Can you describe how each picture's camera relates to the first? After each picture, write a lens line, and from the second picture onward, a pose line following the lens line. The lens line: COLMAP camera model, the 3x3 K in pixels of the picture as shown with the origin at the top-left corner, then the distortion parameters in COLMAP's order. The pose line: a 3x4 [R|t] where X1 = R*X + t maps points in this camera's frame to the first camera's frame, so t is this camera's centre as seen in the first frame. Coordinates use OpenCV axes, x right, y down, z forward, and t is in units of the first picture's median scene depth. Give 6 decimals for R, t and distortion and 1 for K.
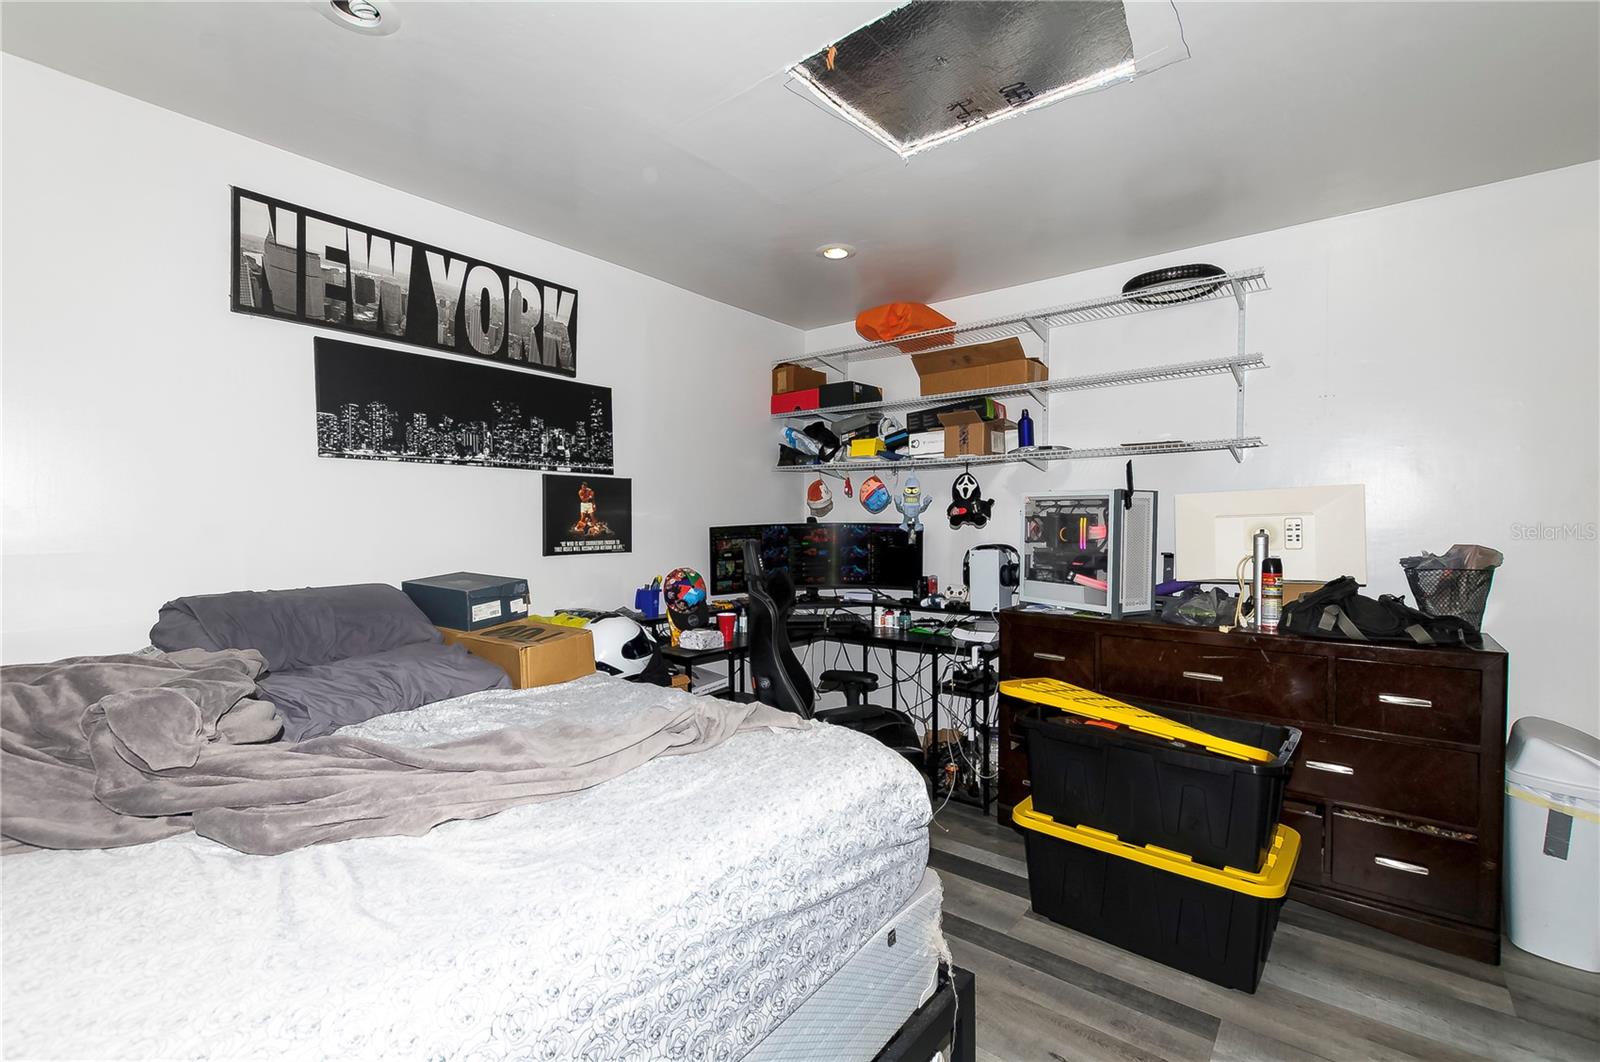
lens RADIAL K [[699.3, 0, 811.8], [0, 699.3, 541.9], [0, 0, 1]] dist [0.001974, -0.000297]
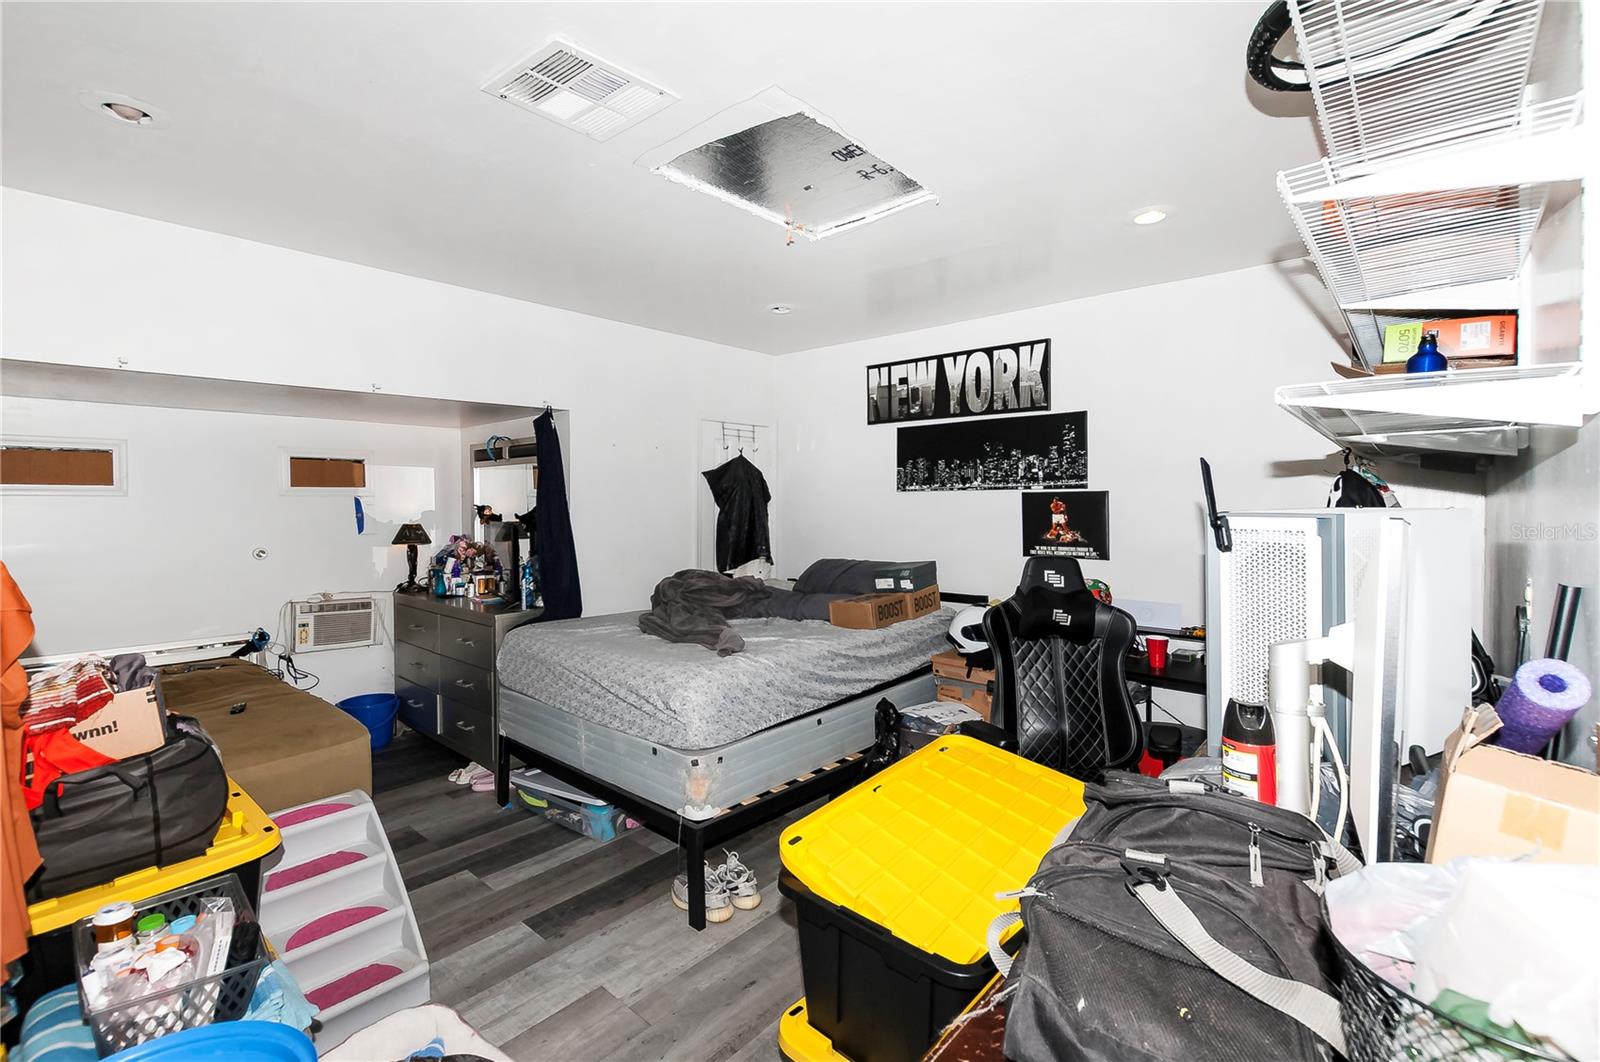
lens RADIAL K [[690.3, 0, 802.7], [0, 690.3, 521.8], [0, 0, 1]] dist [-0.000033, -0.001793]
pose [[-0.049942, 0.029197, -0.998325, 0.955088], [-0.023472, 0.999262, 0.030398, -0.076348], [0.998476, 0.024951, -0.049220, 0.699506]]
